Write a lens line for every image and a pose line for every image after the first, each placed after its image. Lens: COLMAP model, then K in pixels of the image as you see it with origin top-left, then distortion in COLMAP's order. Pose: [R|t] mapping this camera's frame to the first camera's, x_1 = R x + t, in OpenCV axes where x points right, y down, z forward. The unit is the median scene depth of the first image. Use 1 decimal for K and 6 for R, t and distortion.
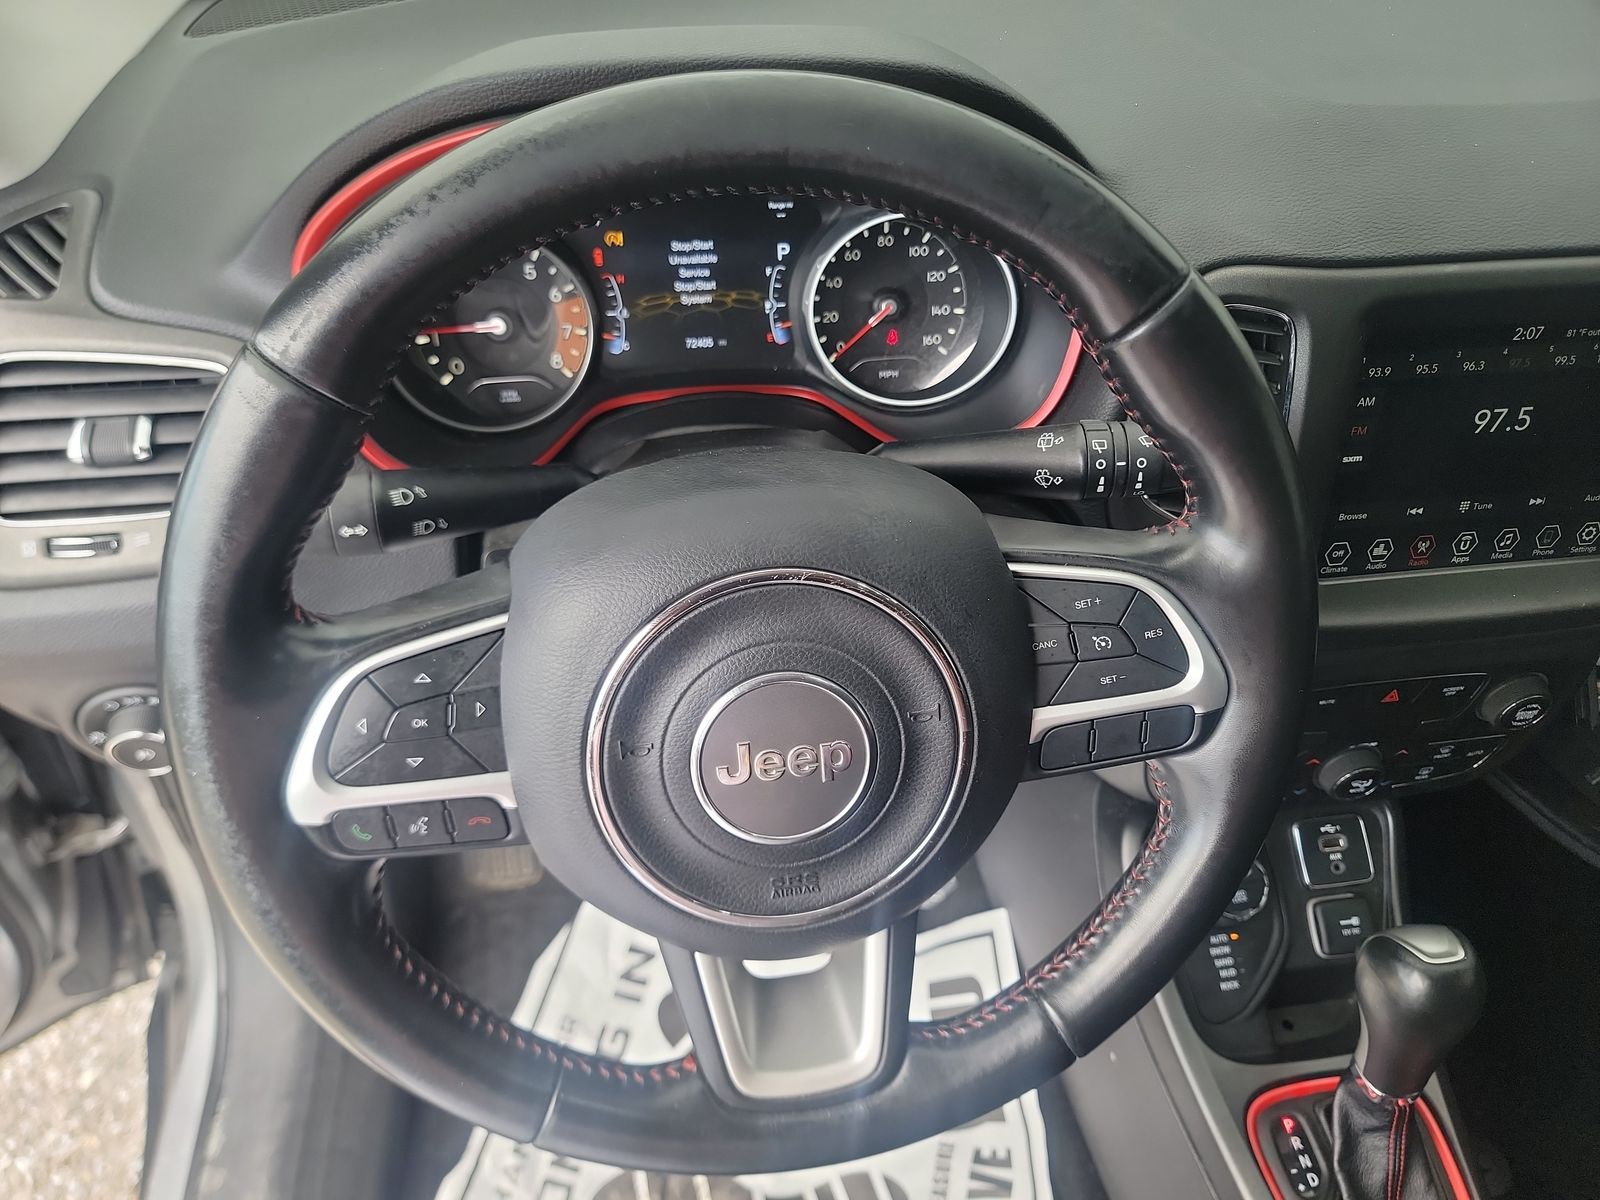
lens RADIAL K [[934.9, 0, 799.7], [0, 934.9, 631.3], [0, 0, 1]] dist [0.051082, -0.023506]
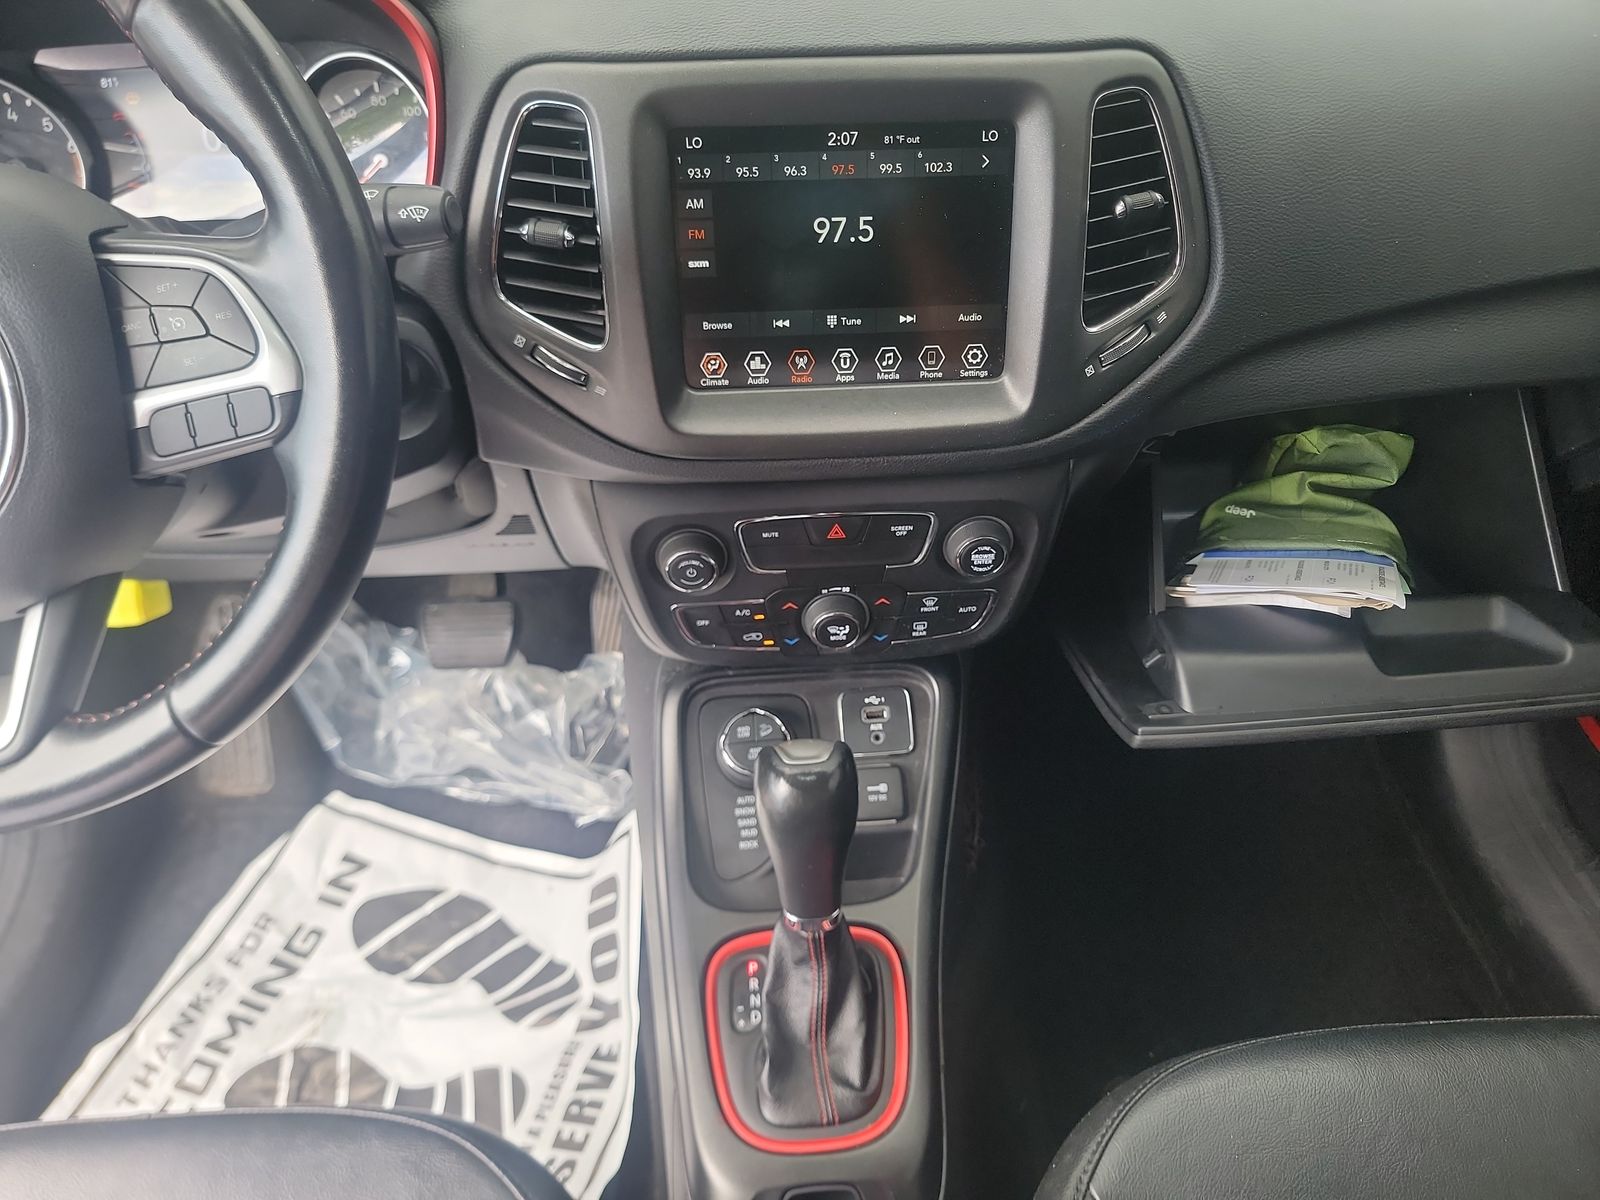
lens RADIAL K [[934.9, 0, 799.7], [0, 934.9, 631.3], [0, 0, 1]] dist [0.051082, -0.023506]
pose [[0.996209, 0.030132, -0.081607, 0.726414], [-0.035300, 0.997411, -0.062645, 0.260264], [0.079508, 0.065288, 0.994694, 0.002898]]
